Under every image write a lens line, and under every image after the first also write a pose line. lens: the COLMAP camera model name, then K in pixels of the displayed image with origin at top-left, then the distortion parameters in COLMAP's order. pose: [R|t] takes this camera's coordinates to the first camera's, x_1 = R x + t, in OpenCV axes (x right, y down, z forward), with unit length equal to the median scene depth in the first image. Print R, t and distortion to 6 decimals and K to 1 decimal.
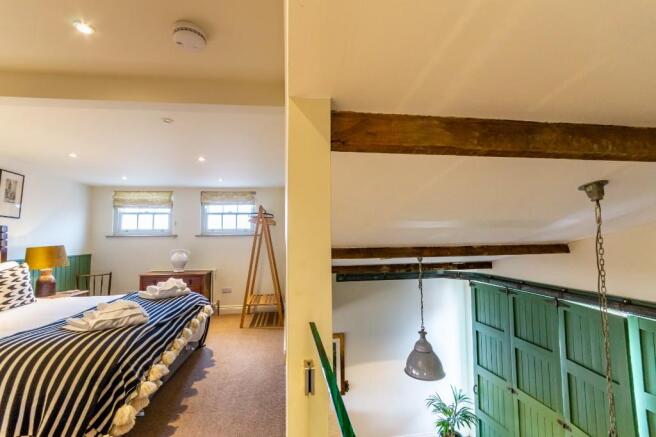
lens RADIAL K [[289.9, 0, 326.9], [0, 289.9, 222.9], [0, 0, 1]] dist [0.001871, -0.000151]
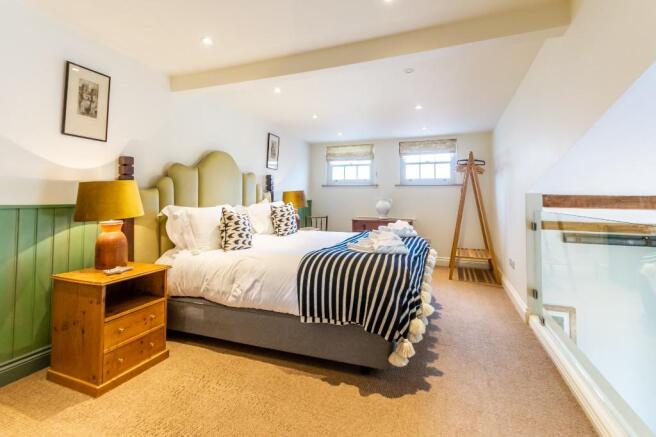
lens RADIAL K [[305.1, 0, 325.0], [0, 305.1, 183.4], [0, 0, 1]] dist [0.001137, 0.000011]
pose [[0.867693, -0.002493, -0.497094, -0.157813], [0.008931, 0.999904, 0.010574, 0.029772], [0.497020, -0.013614, 0.867632, -0.086869]]
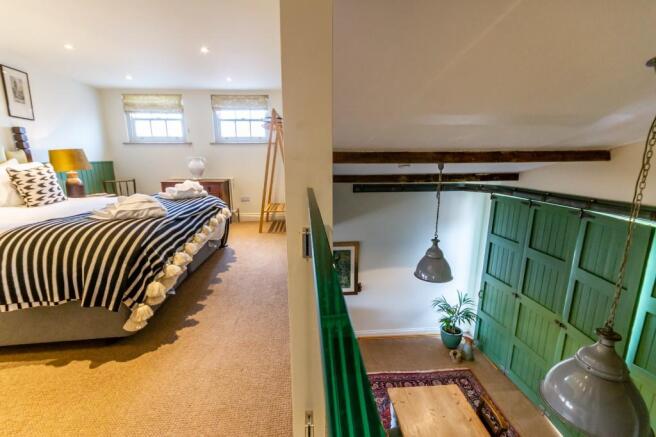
lens RADIAL K [[289.9, 0, 326.9], [0, 289.9, 222.9], [0, 0, 1]] dist [0.001871, -0.000151]
pose [[0.997679, 0.023200, -0.064013, 0.013583], [-0.004745, 0.961564, 0.274539, 0.039047], [0.067922, -0.273598, 0.959443, 0.013712]]
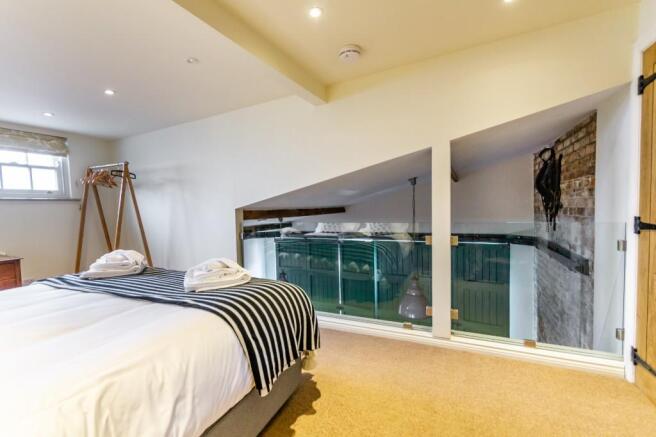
lens RADIAL K [[304.4, 0, 328.0], [0, 304.4, 218.5], [0, 0, 1]] dist [0.000602, -0.000050]
pose [[0.531412, -0.032053, 0.846507, -0.692243], [-0.030799, 0.997892, 0.057120, 0.032505], [-0.846553, -0.056426, 0.529305, 0.084808]]
